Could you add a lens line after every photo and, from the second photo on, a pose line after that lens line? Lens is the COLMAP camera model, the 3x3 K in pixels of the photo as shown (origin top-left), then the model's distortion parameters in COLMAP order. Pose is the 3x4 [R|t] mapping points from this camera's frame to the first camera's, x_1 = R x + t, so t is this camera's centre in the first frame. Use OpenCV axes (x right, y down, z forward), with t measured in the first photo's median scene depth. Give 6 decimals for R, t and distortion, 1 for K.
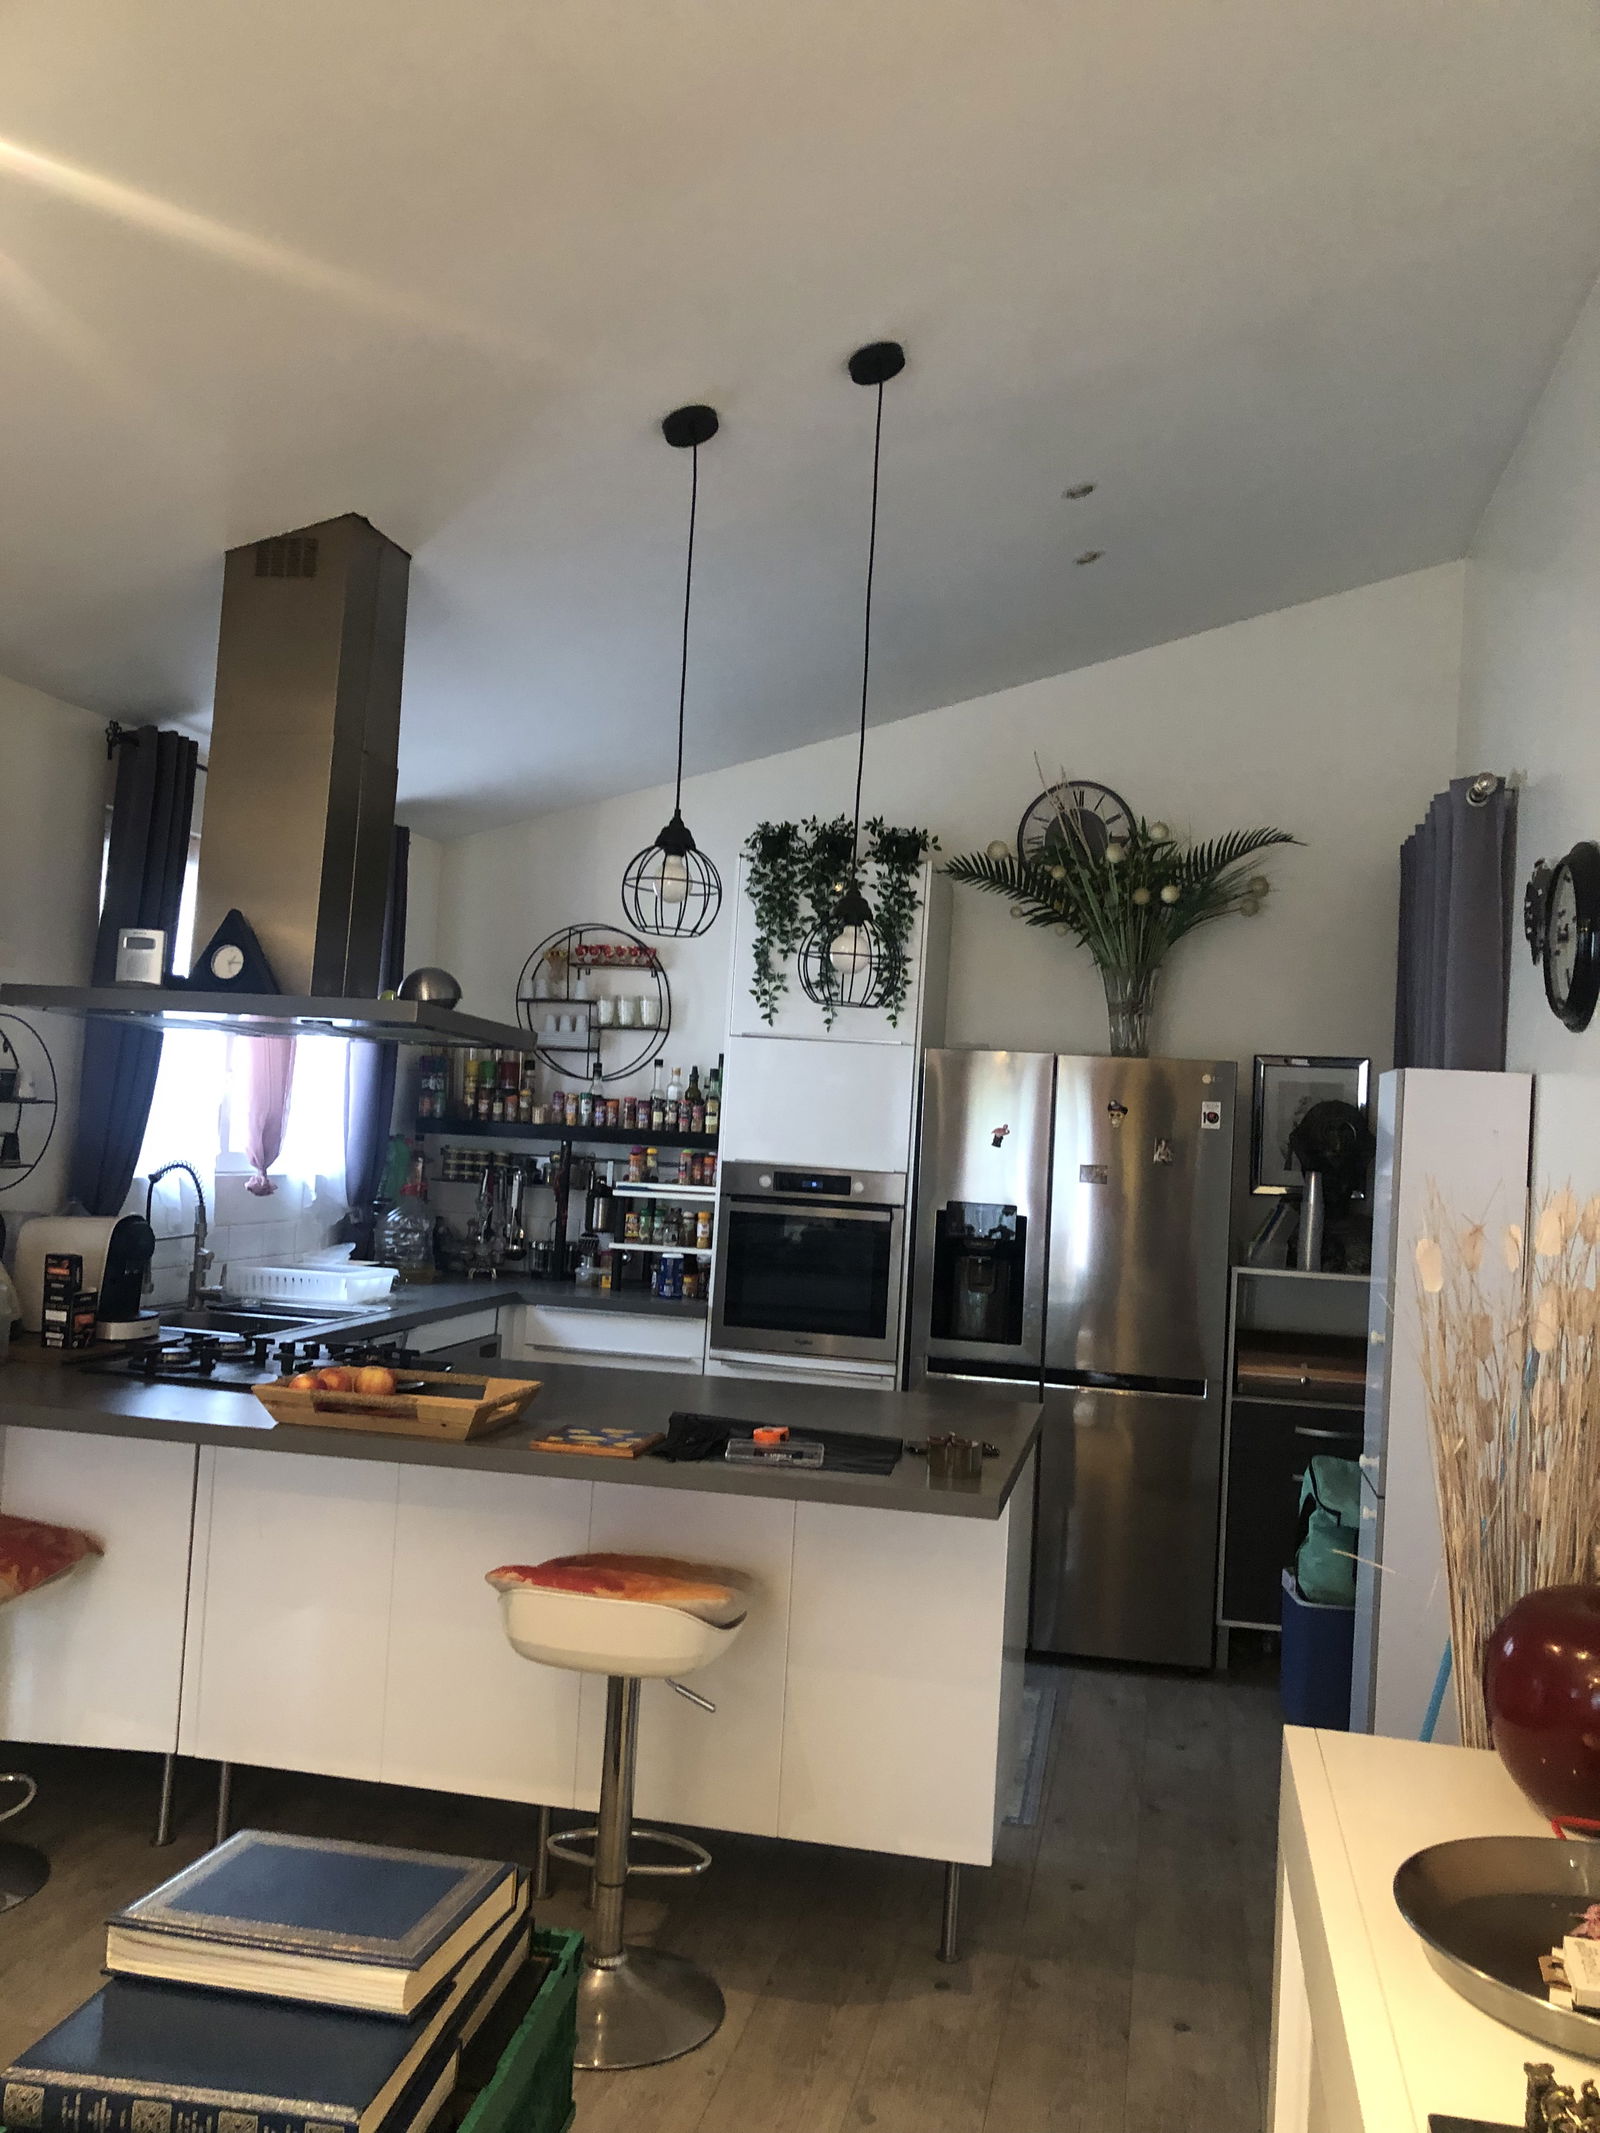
lens RADIAL K [[1730.3, 0, 807.6], [0, 1730.3, 1096.2], [0, 0, 1]] dist [0.090280, -0.096244]
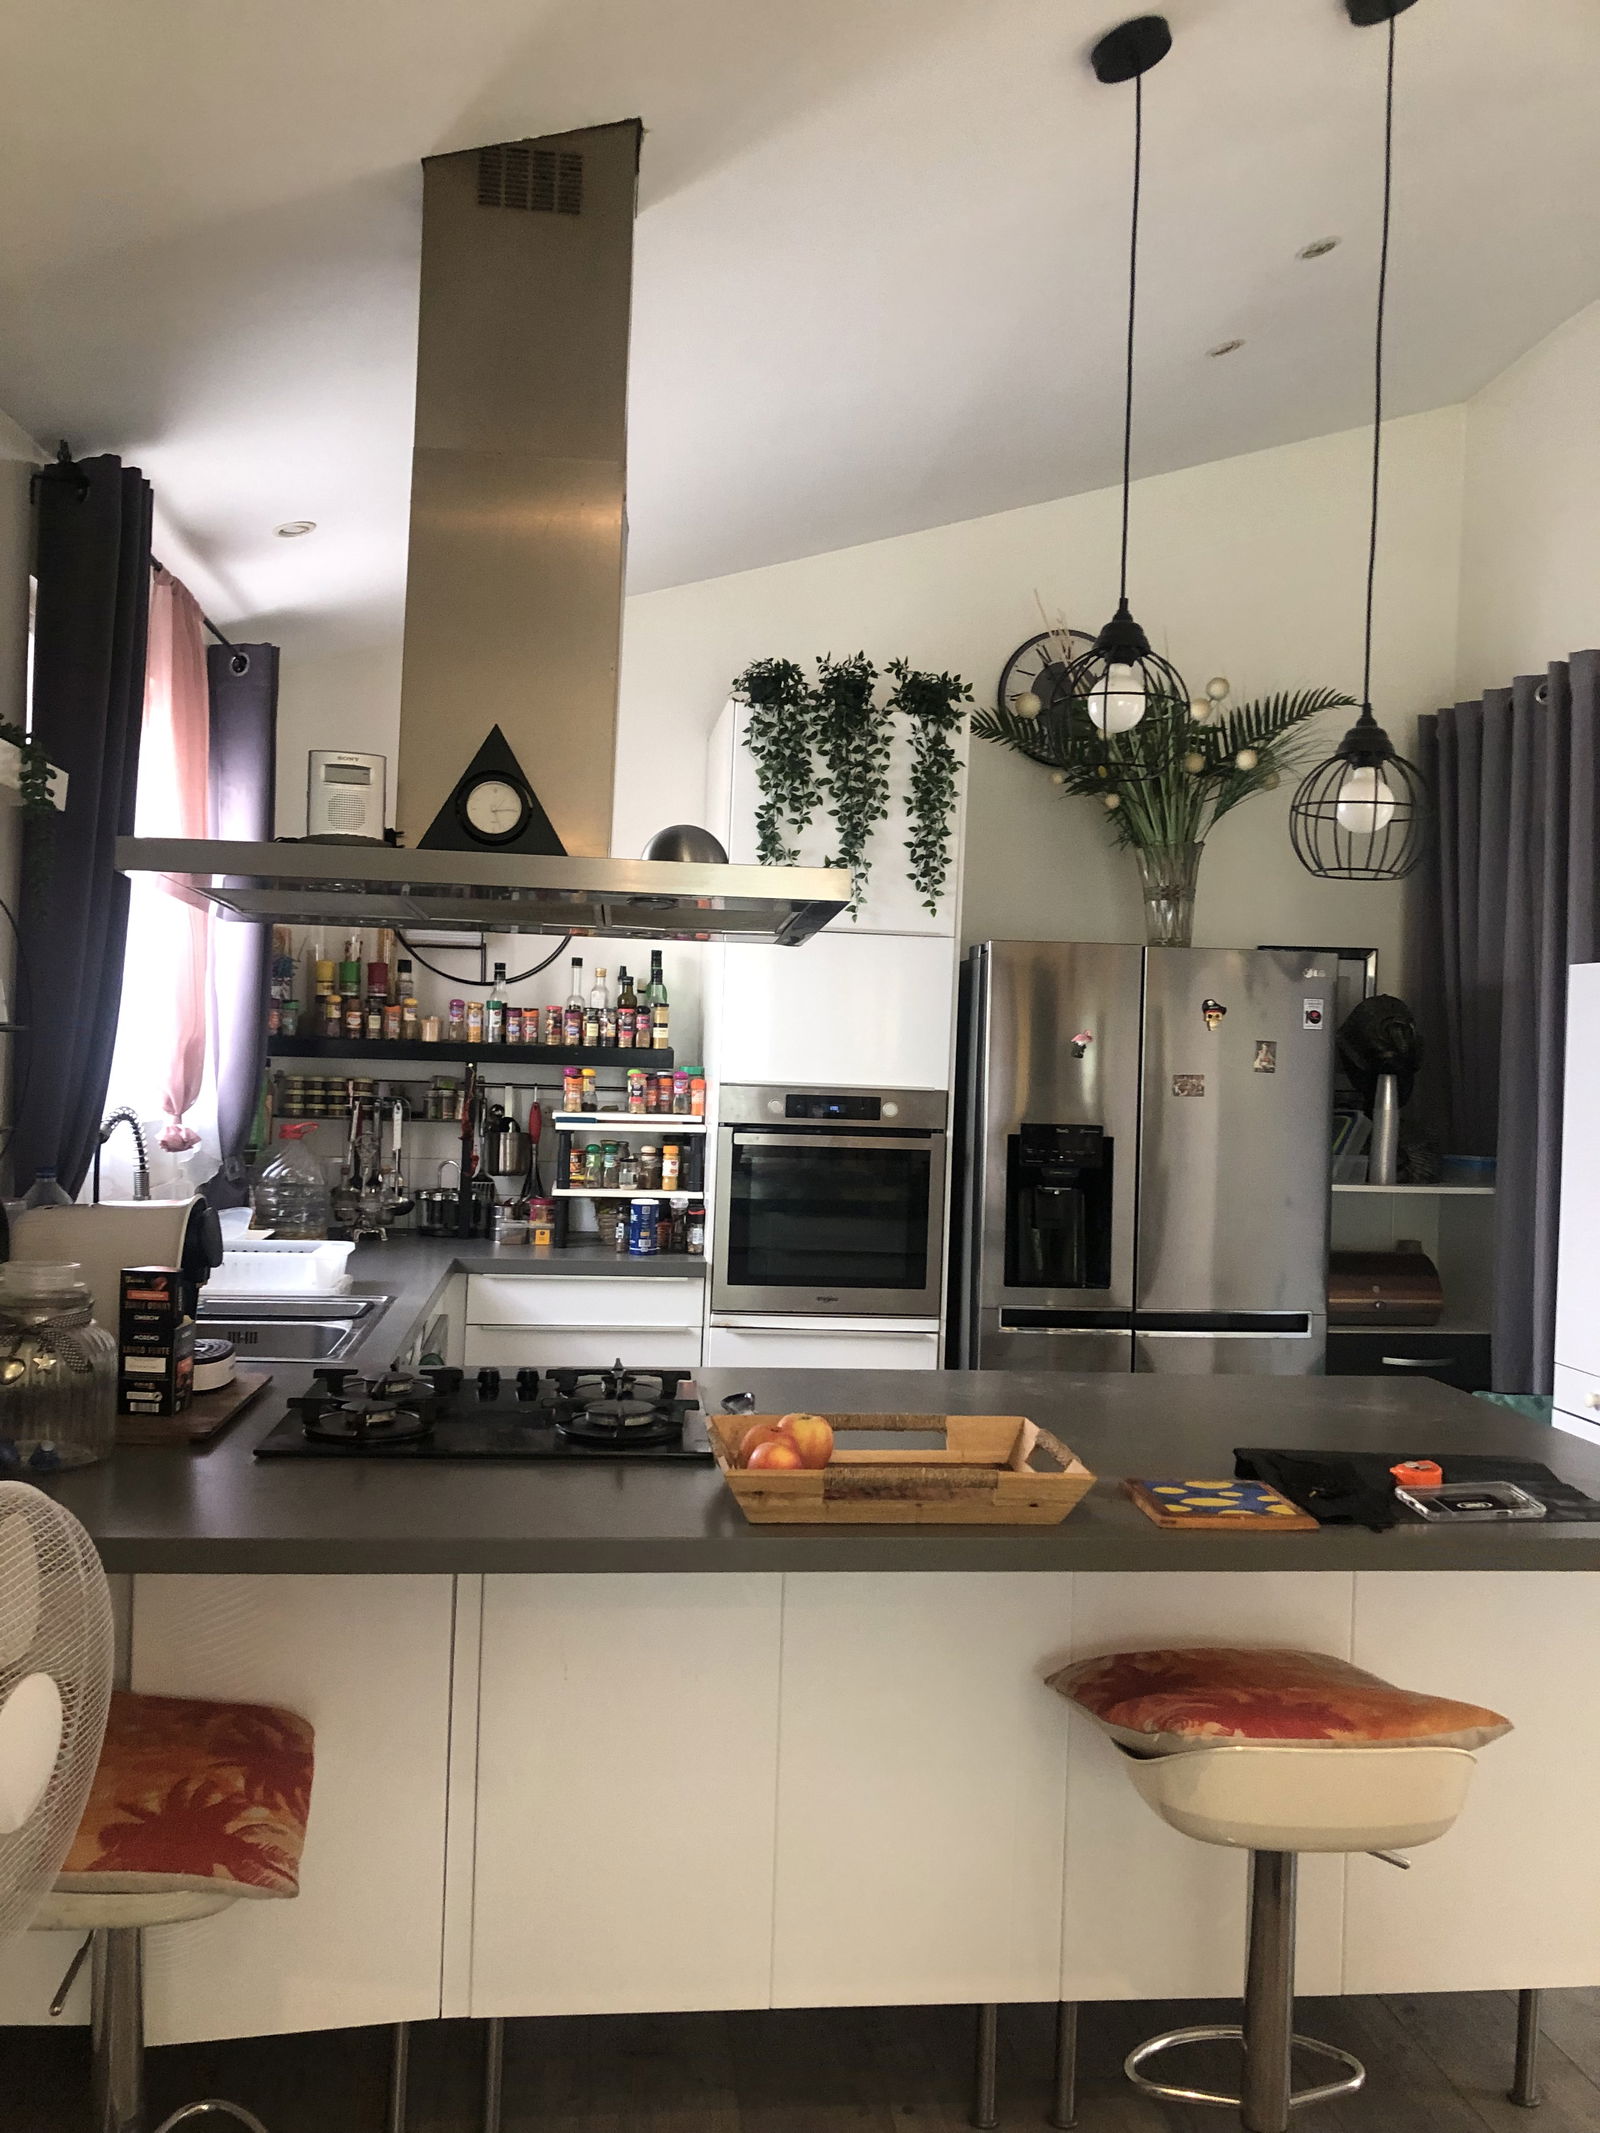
lens RADIAL K [[1743.7, 0, 767.3], [0, 1743.7, 1077.6], [0, 0, 1]] dist [0.099758, -0.141689]
pose [[0.951031, -0.030010, 0.307634, -0.283640], [0.015557, 0.998662, 0.049326, -0.004879], [-0.308702, -0.042124, 0.950225, 0.227299]]
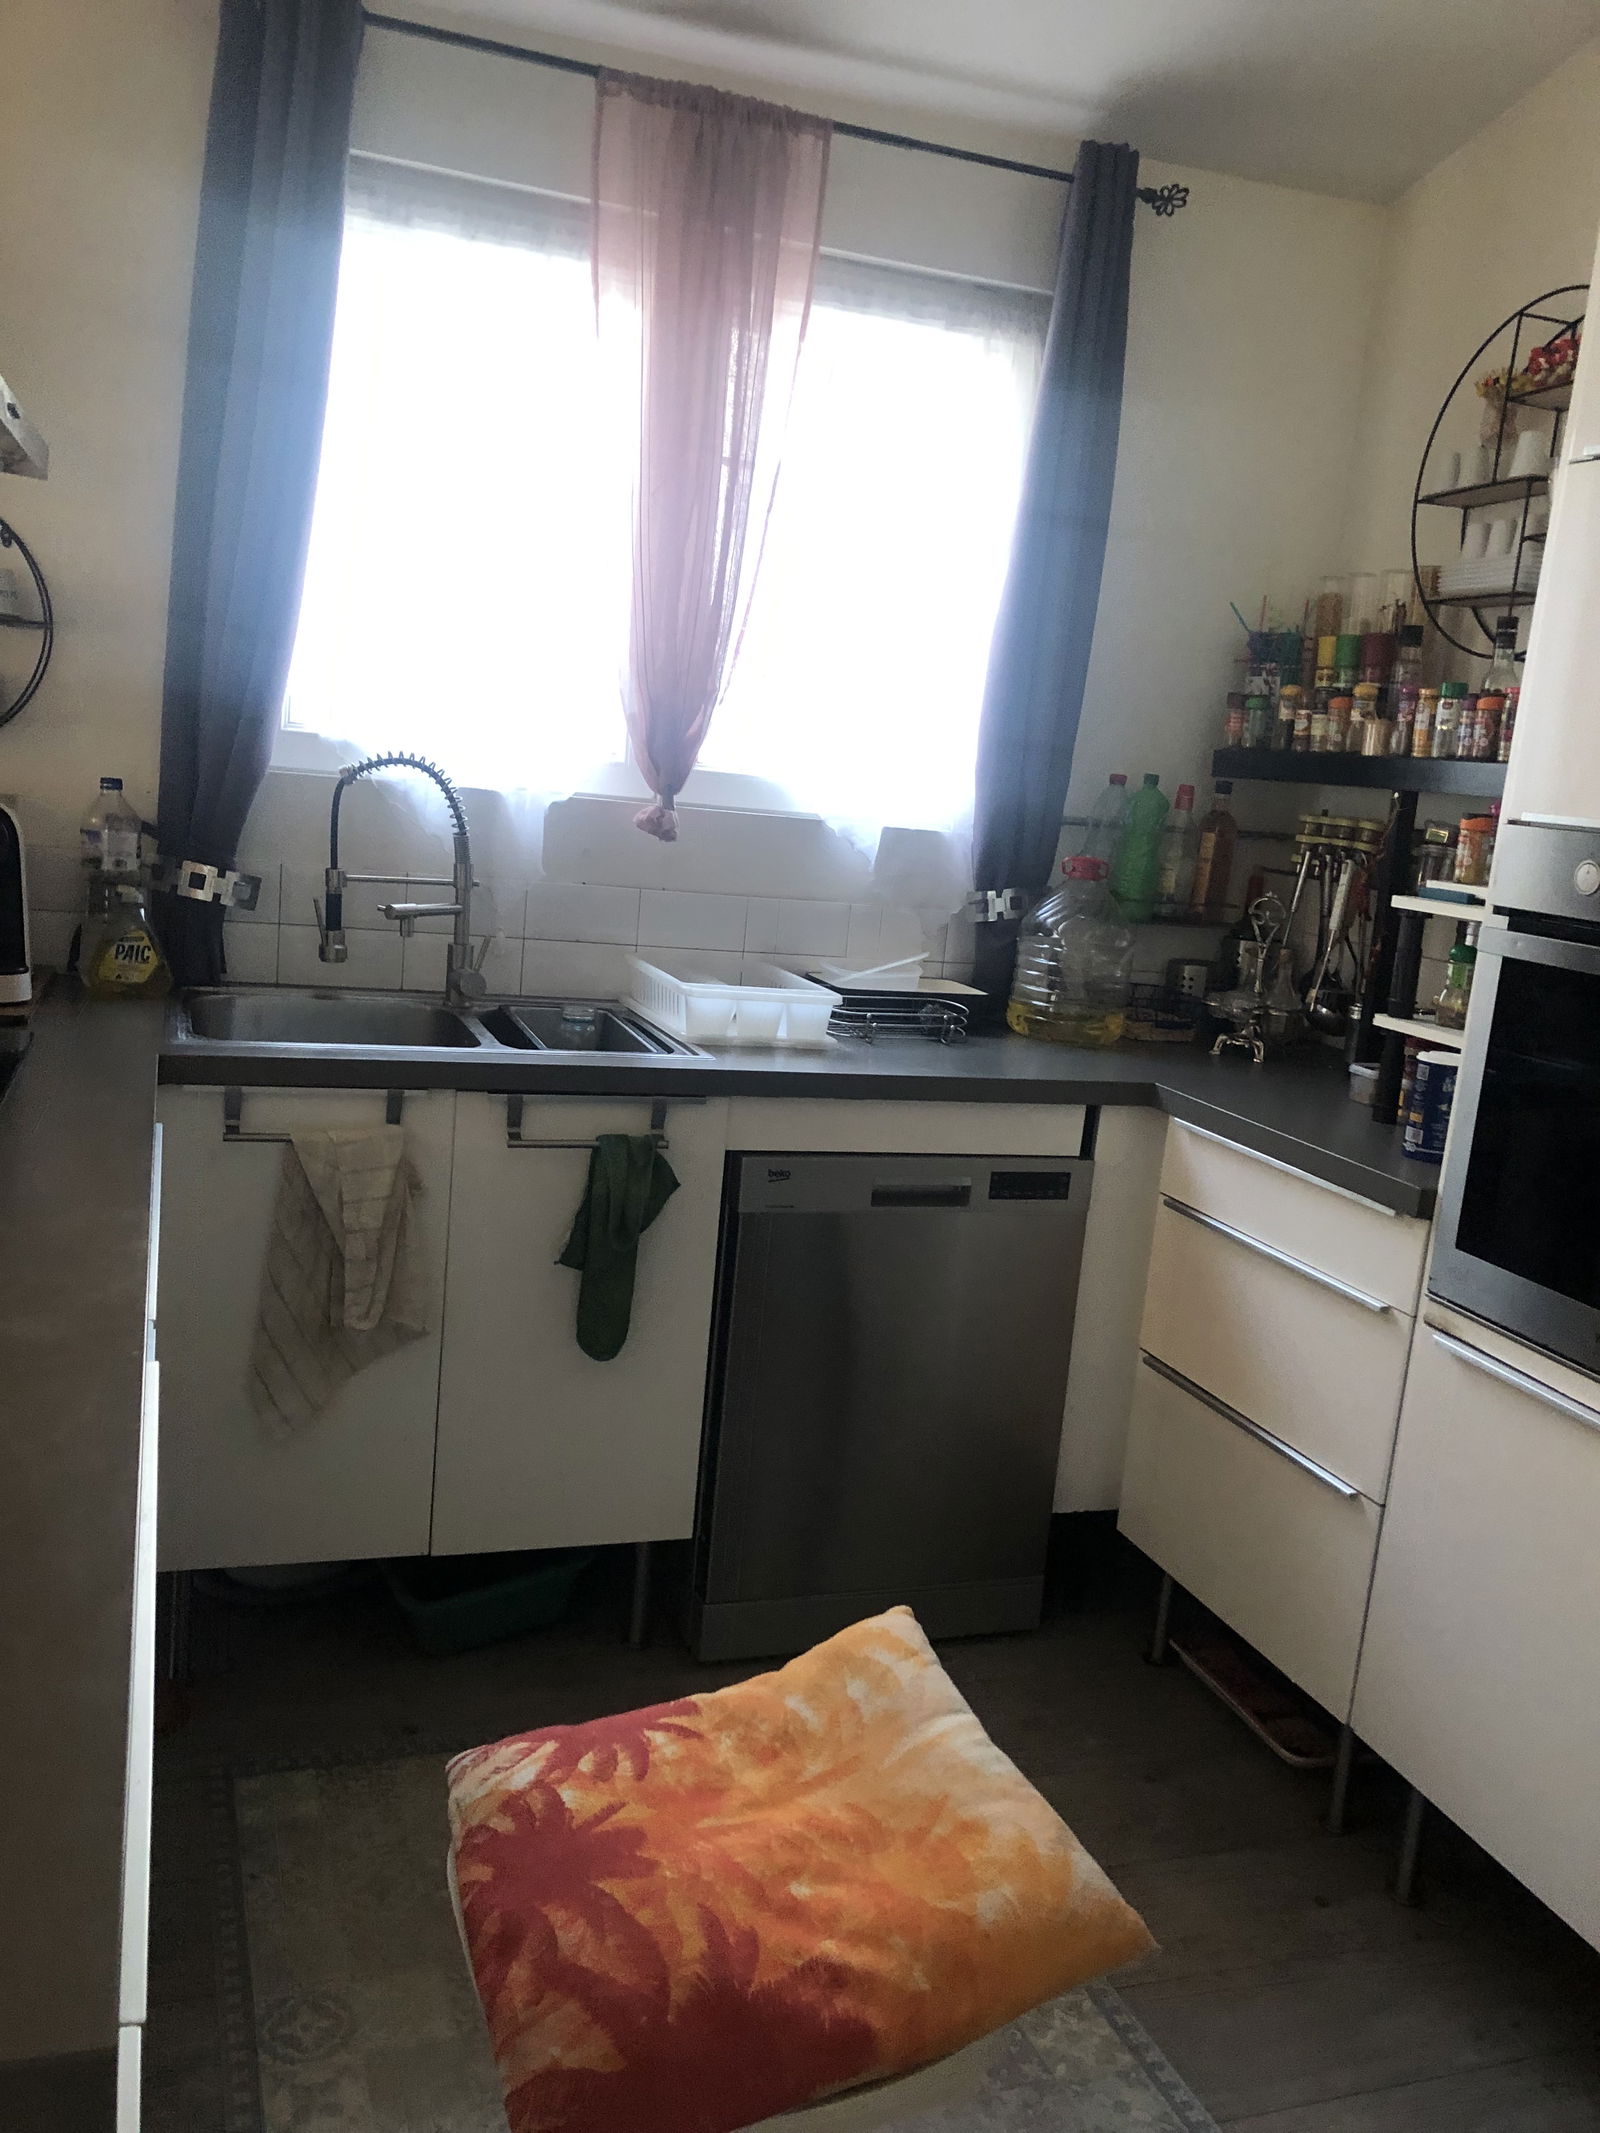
lens RADIAL K [[1743.7, 0, 767.3], [0, 1743.7, 1077.6], [0, 0, 1]] dist [0.099758, -0.141689]
pose [[0.500805, 0.152285, -0.852058, 0.208177], [-0.051922, 0.987914, 0.146048, 0.045628], [0.864001, -0.028902, 0.502659, 0.683276]]
